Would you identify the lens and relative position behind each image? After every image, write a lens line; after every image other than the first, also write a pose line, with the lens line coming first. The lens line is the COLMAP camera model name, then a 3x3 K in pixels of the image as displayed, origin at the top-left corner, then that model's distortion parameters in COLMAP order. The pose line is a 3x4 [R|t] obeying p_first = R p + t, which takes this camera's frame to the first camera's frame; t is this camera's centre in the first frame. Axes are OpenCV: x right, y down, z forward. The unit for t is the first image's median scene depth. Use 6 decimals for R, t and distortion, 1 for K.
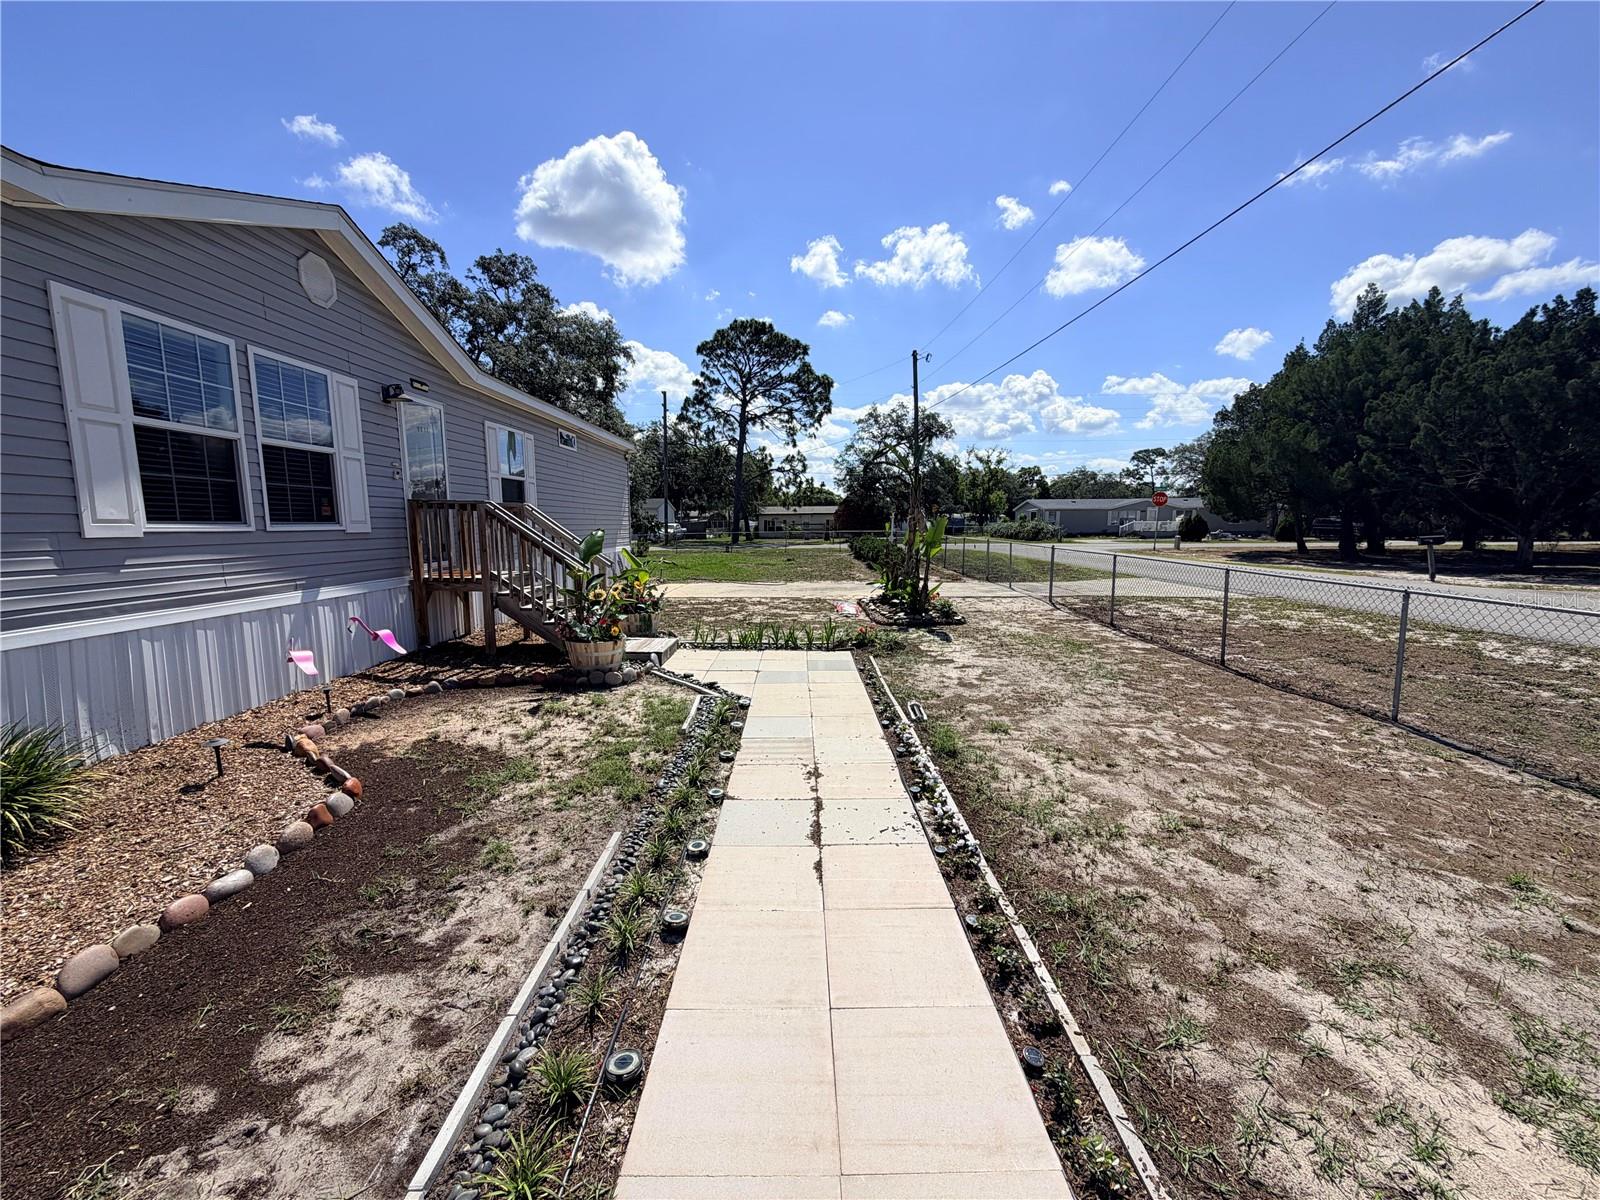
lens RADIAL K [[637.3, 0, 794.8], [0, 637.3, 597.4], [0, 0, 1]] dist [0.001061, 0.000396]
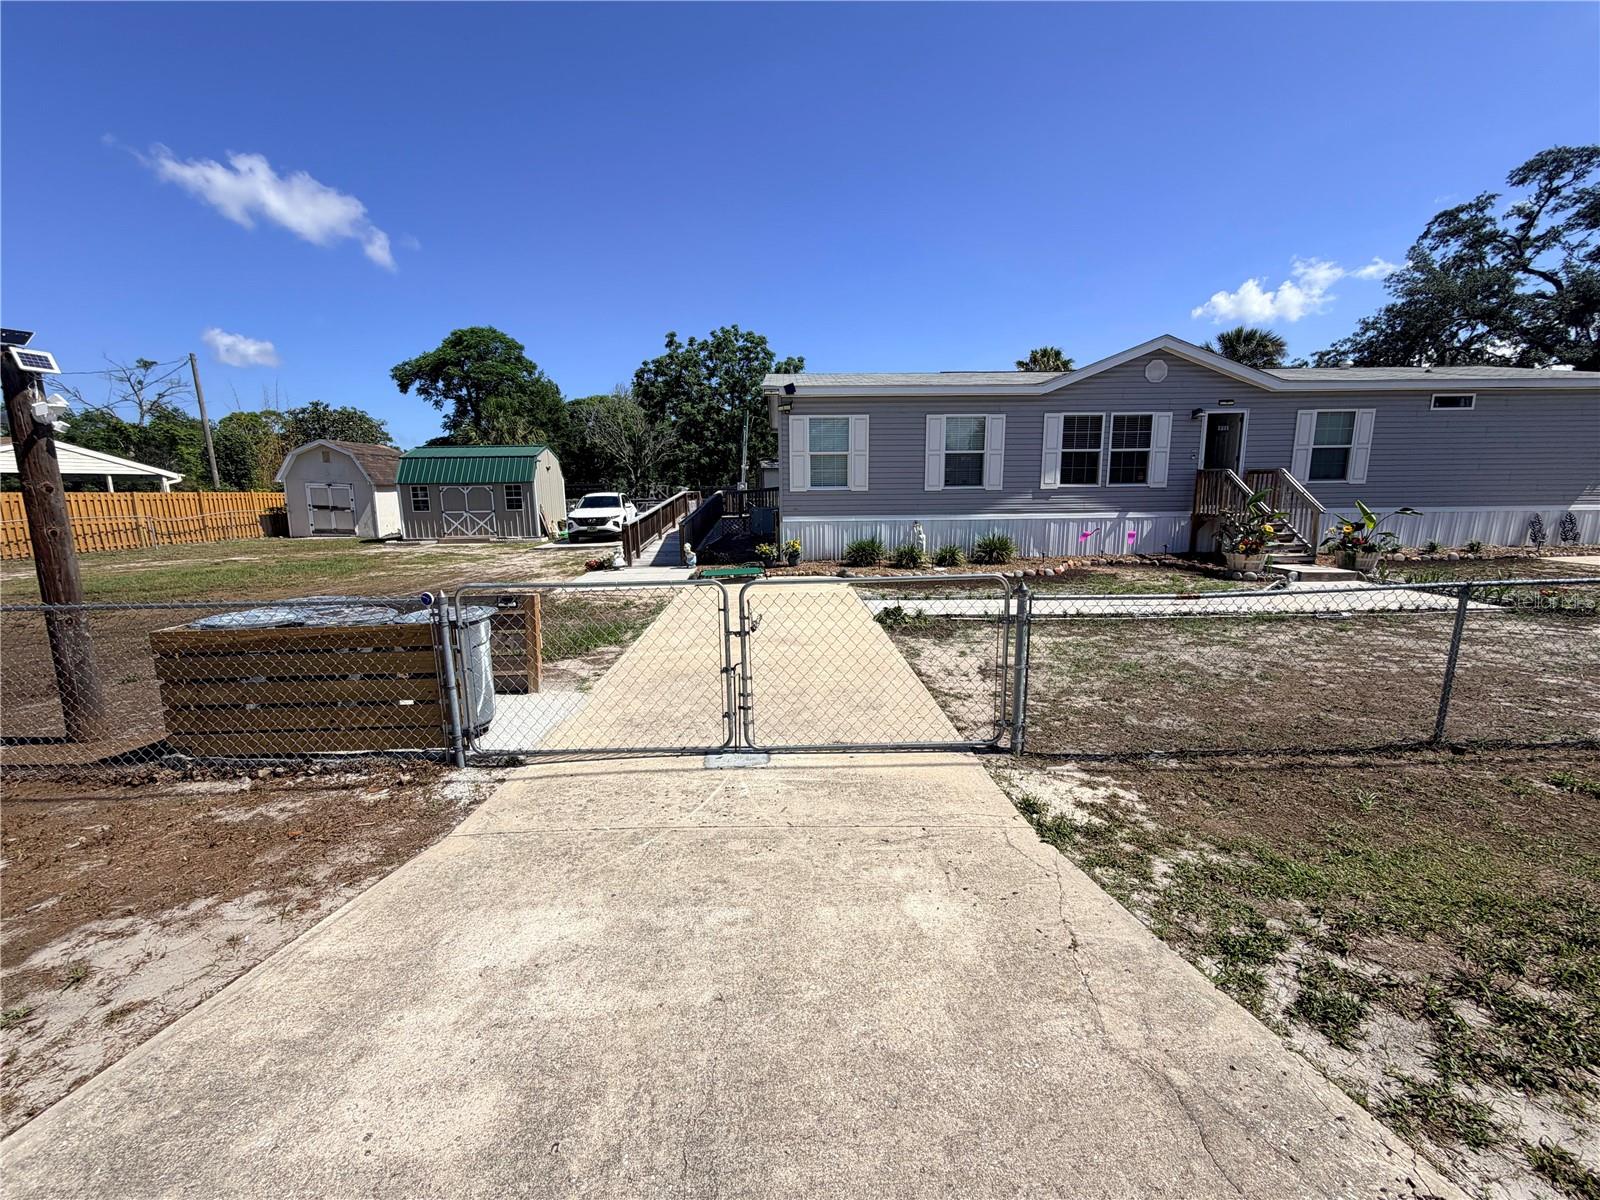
lens RADIAL K [[637.3, 0, 794.8], [0, 637.3, 597.4], [0, 0, 1]] dist [0.001061, 0.000396]
pose [[0.030758, 0.174981, -0.984091, 1.175456], [-0.104335, 0.979741, 0.170947, 0.014389], [0.994067, 0.097417, 0.048391, -0.202684]]
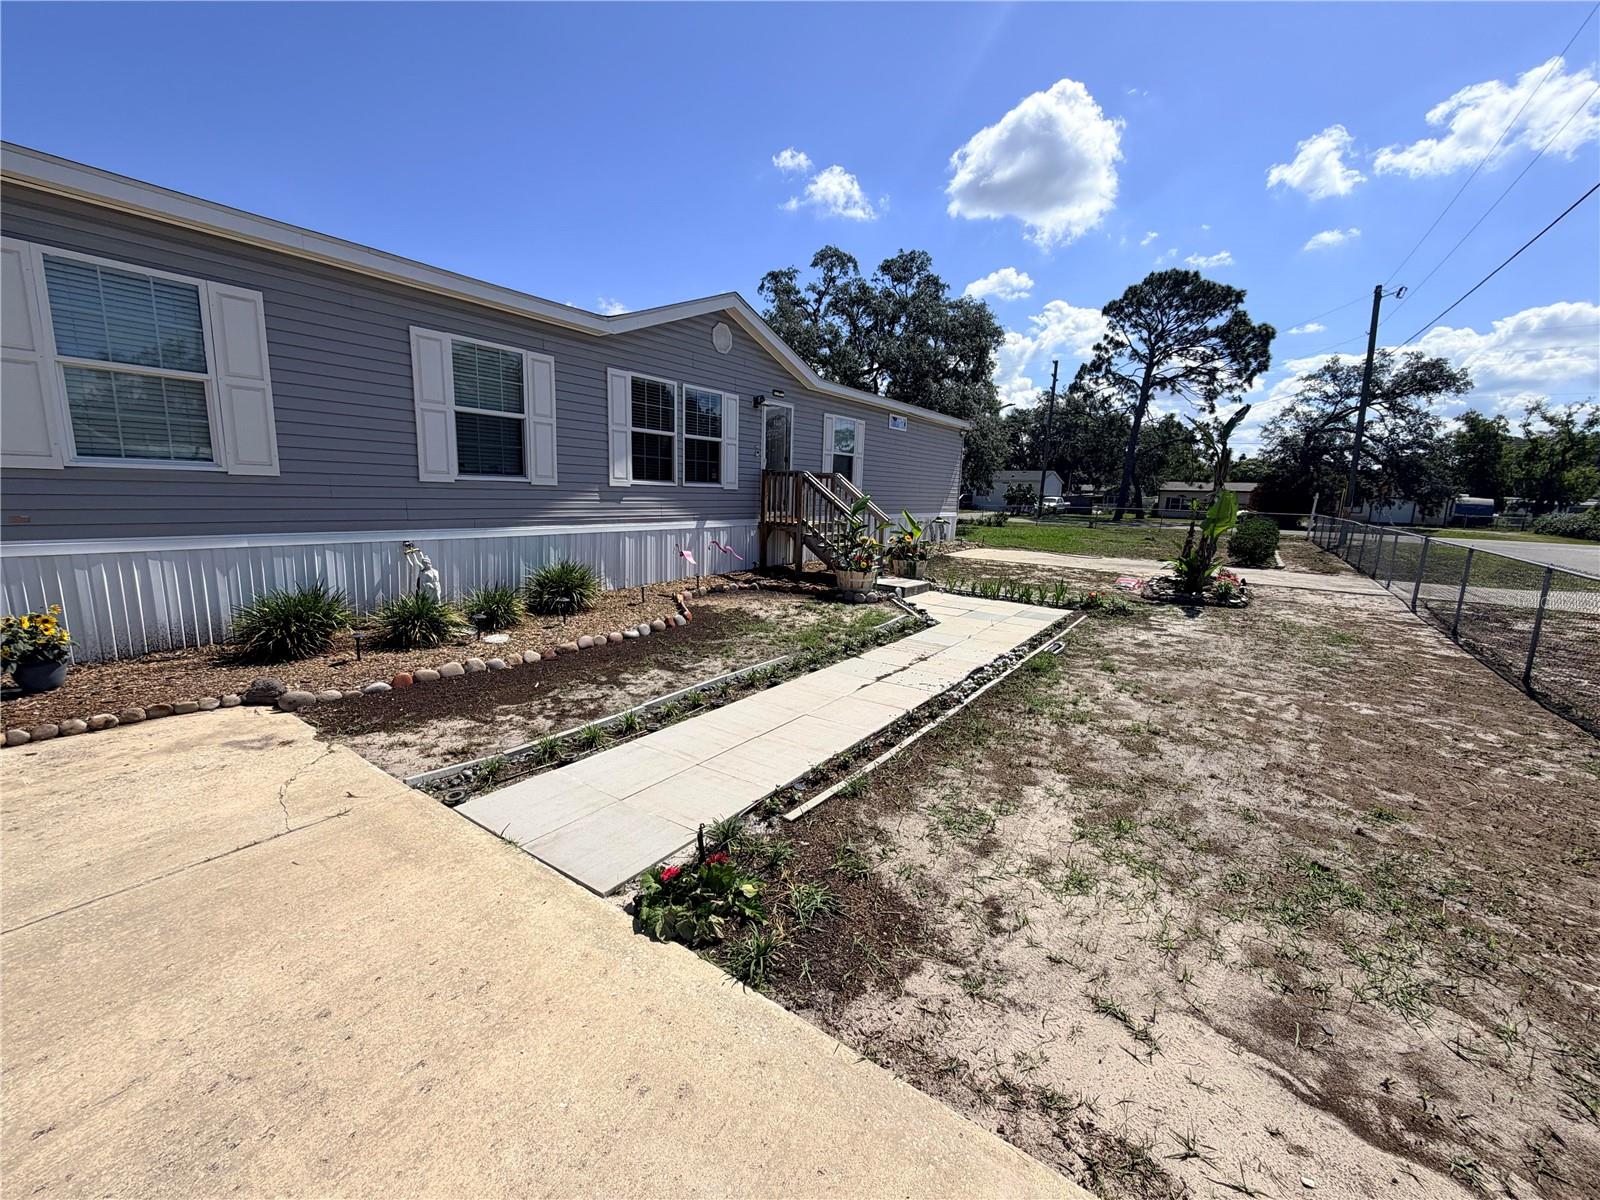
lens RADIAL K [[637.3, 0, 794.8], [0, 637.3, 597.4], [0, 0, 1]] dist [0.001061, 0.000396]
pose [[0.822091, 0.125359, -0.555383, 0.339631], [-0.100822, 0.992097, 0.074693, 0.029898], [0.560357, -0.005410, 0.828233, -0.229026]]
